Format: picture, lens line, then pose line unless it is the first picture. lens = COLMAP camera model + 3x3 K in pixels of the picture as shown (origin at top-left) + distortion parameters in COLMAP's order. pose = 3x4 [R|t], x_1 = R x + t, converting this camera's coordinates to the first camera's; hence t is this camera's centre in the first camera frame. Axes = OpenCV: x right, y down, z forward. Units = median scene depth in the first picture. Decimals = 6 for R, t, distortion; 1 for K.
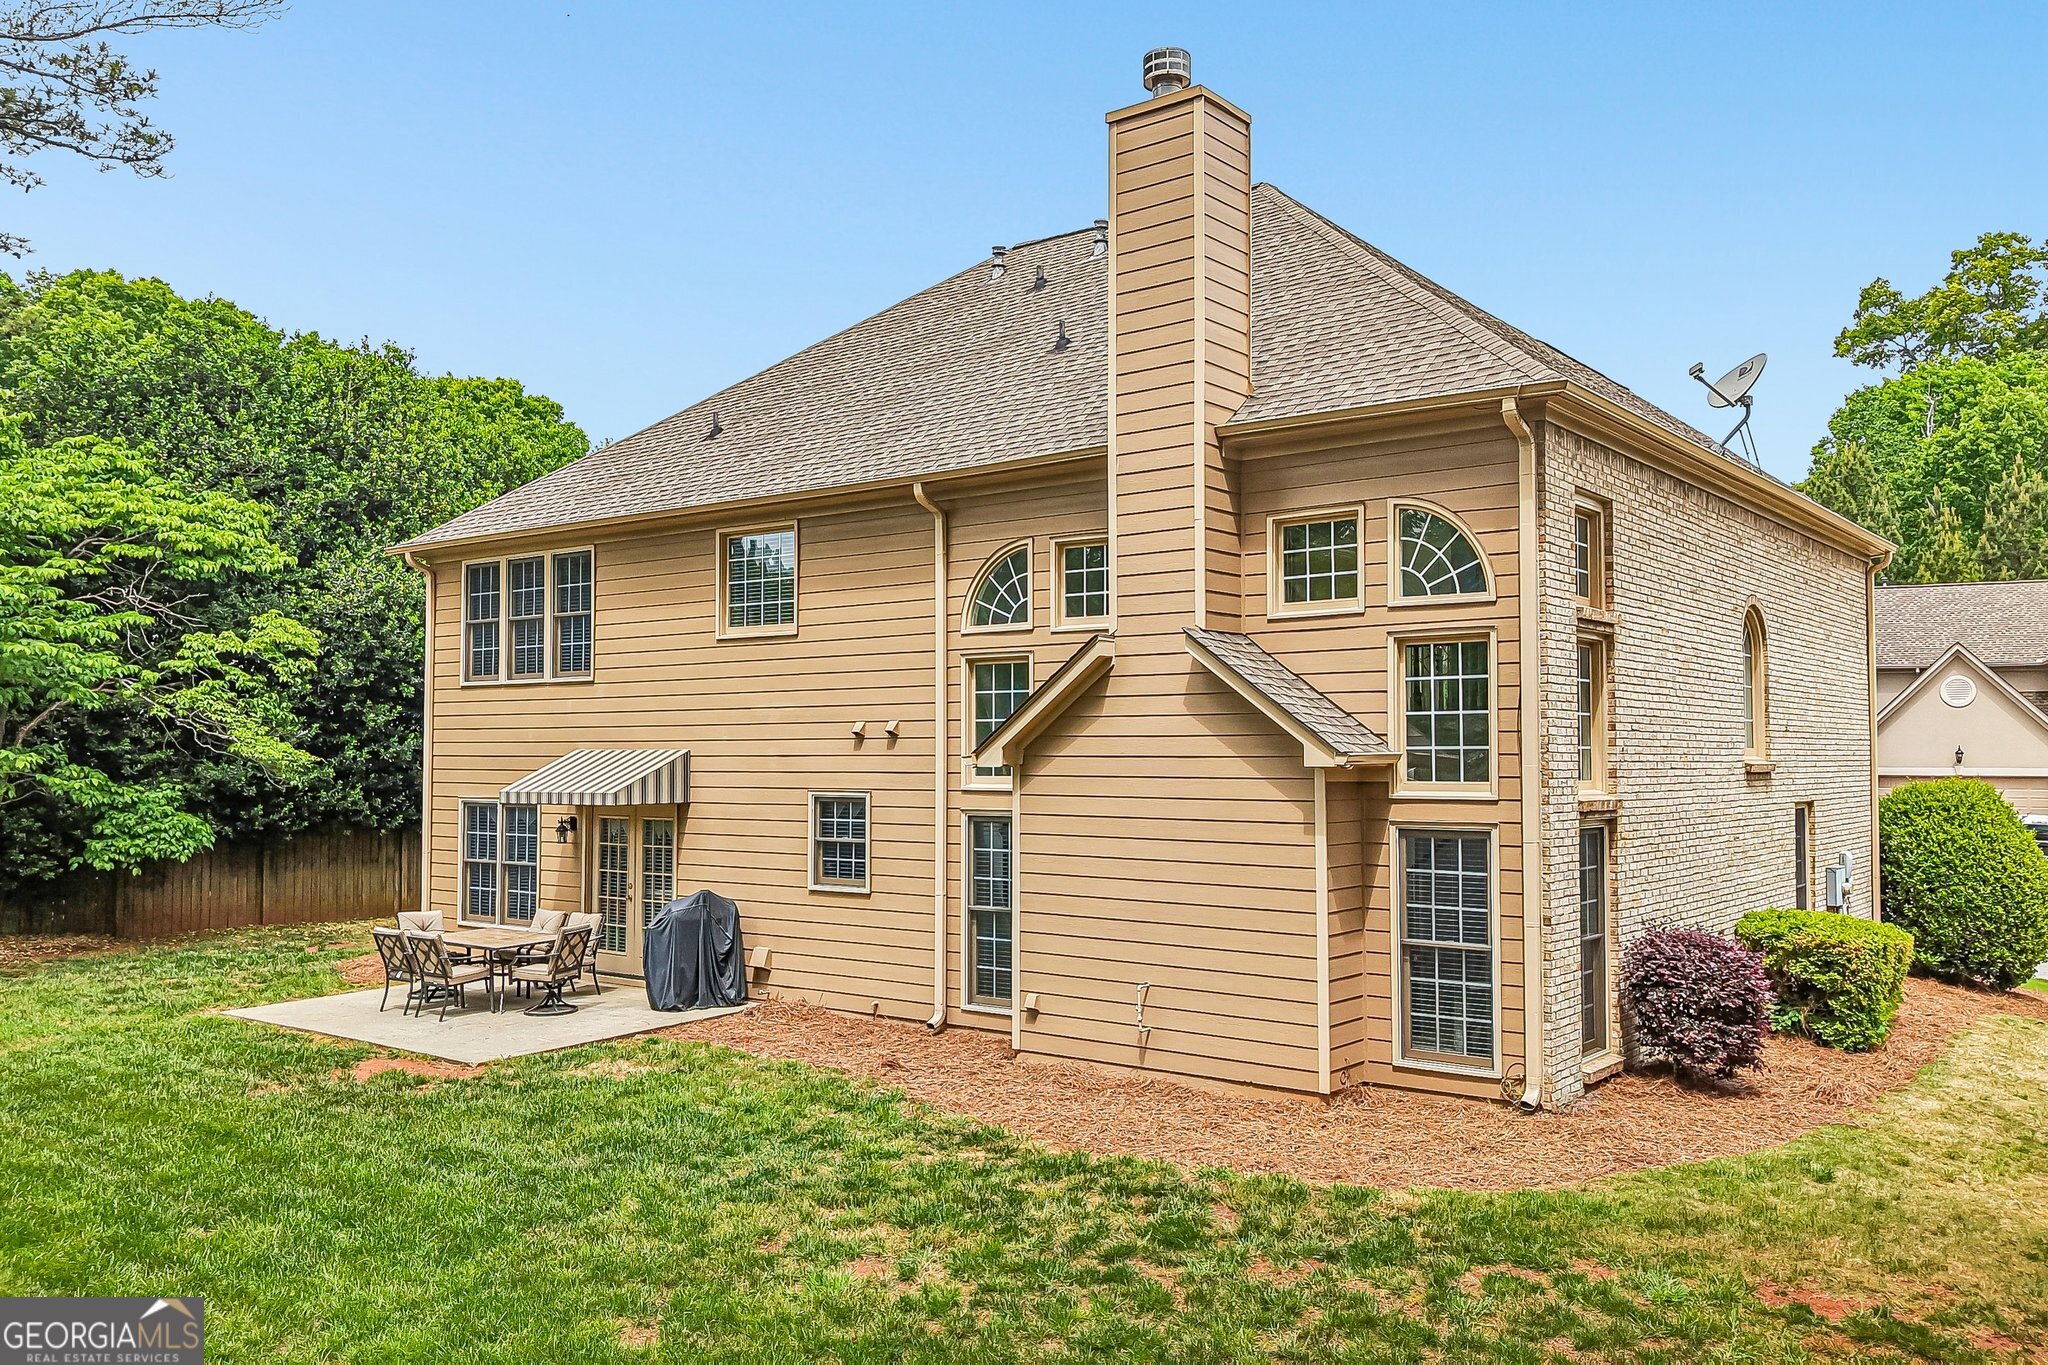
lens RADIAL K [[1626.8, 0, 1024.0], [0, 1626.8, 682.5], [0, 0, 1]] dist [0.048901, -0.082600]
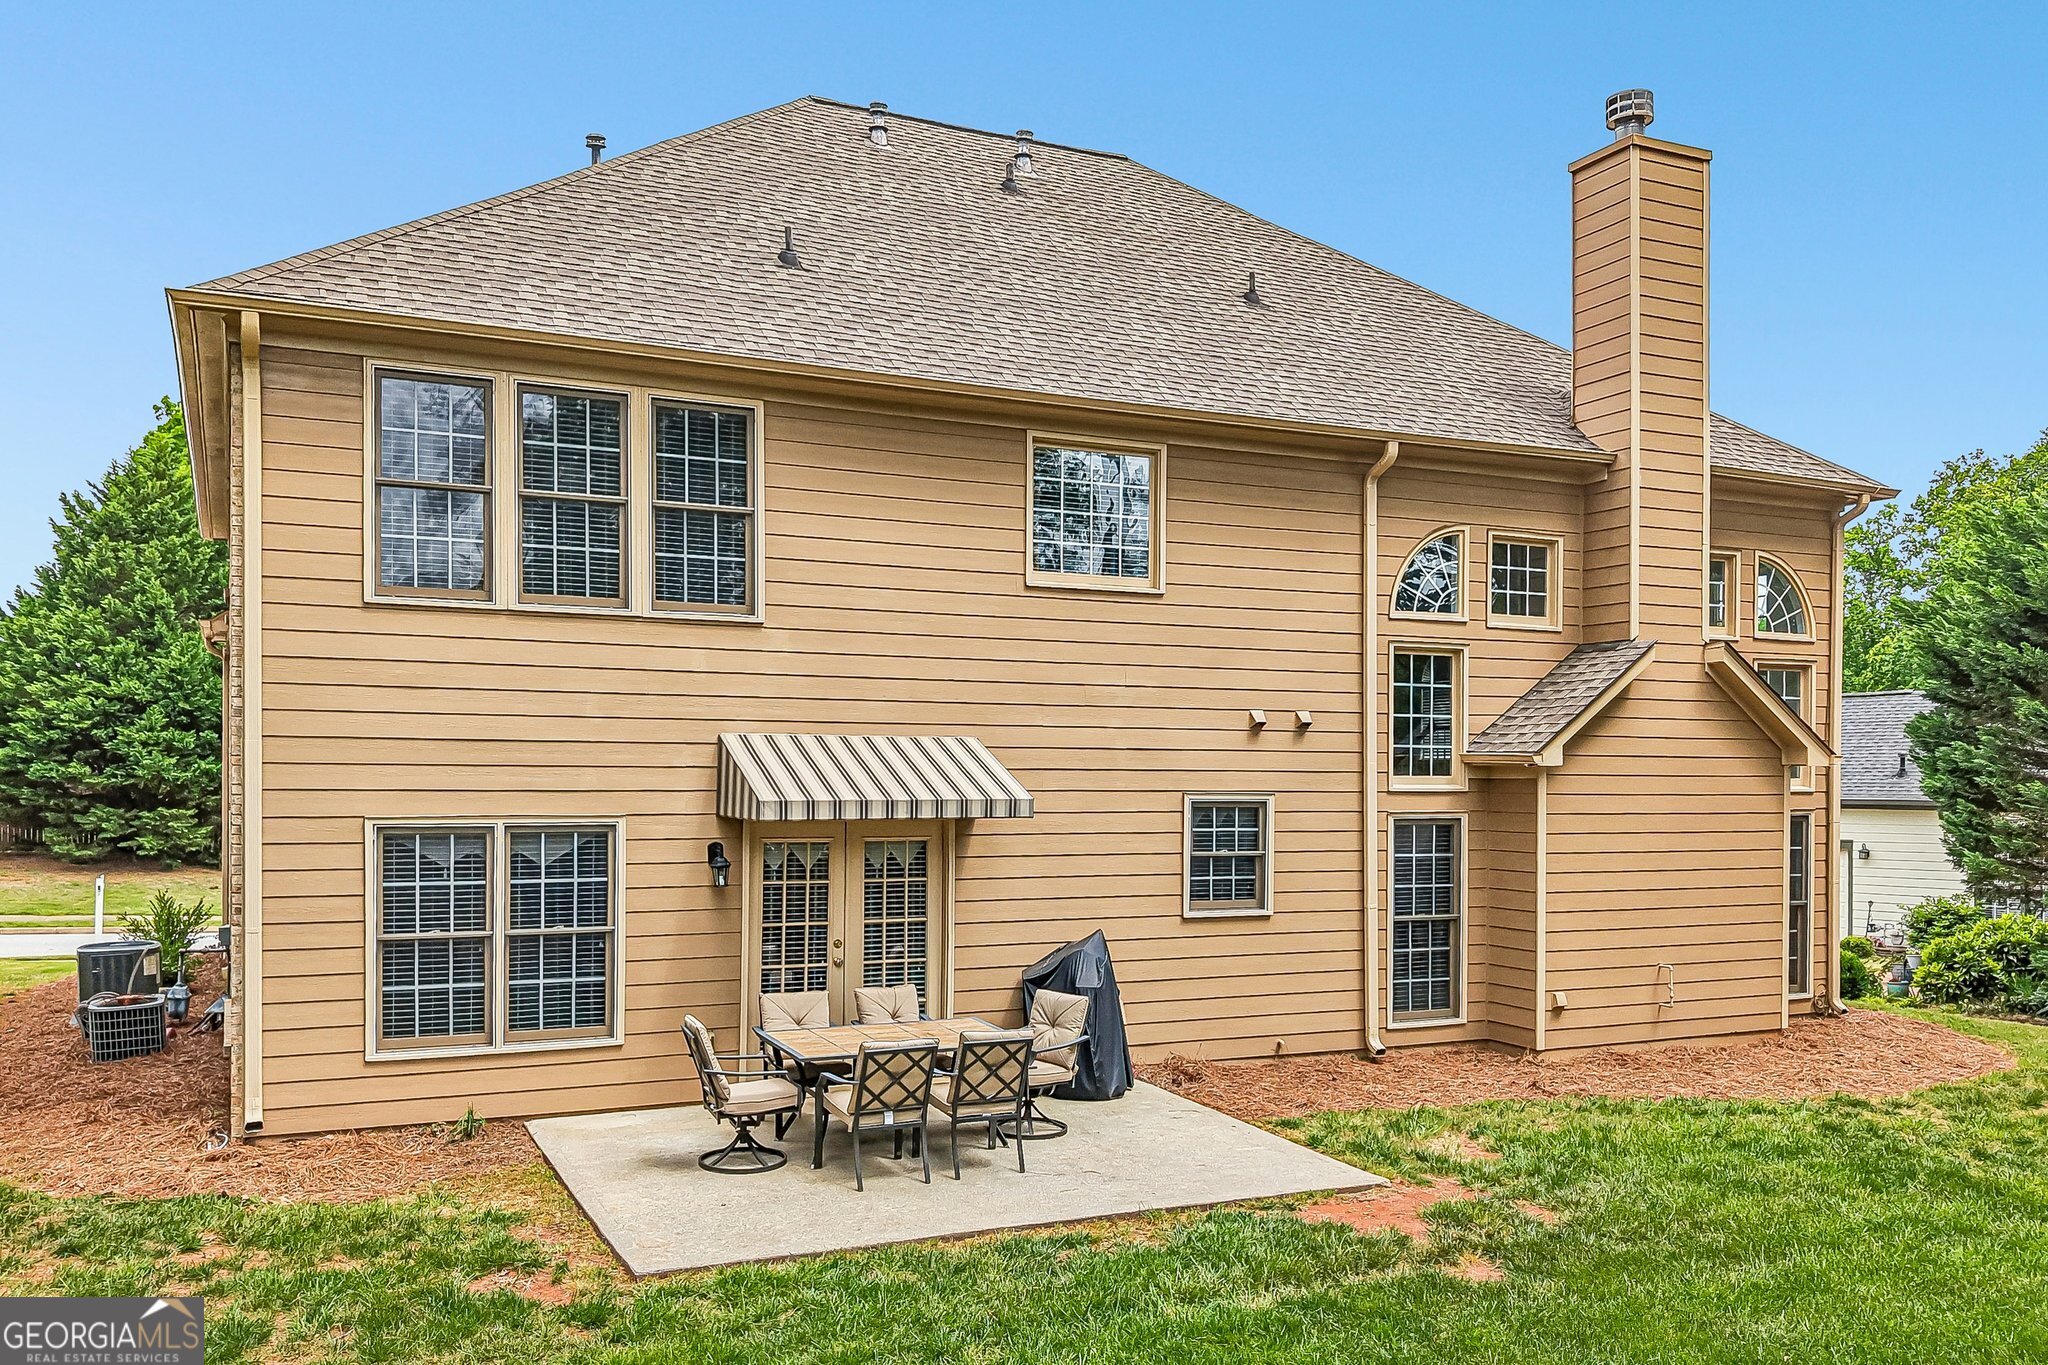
lens RADIAL K [[1668.5, 0, 1028.0], [0, 1668.5, 791.3], [0, 0, 1]] dist [0.072232, -0.109320]
pose [[0.443085, -0.004454, 0.896469, -0.771948], [-0.045580, 0.998582, 0.027489, 0.039769], [-0.895320, -0.053041, 0.442254, 0.611001]]
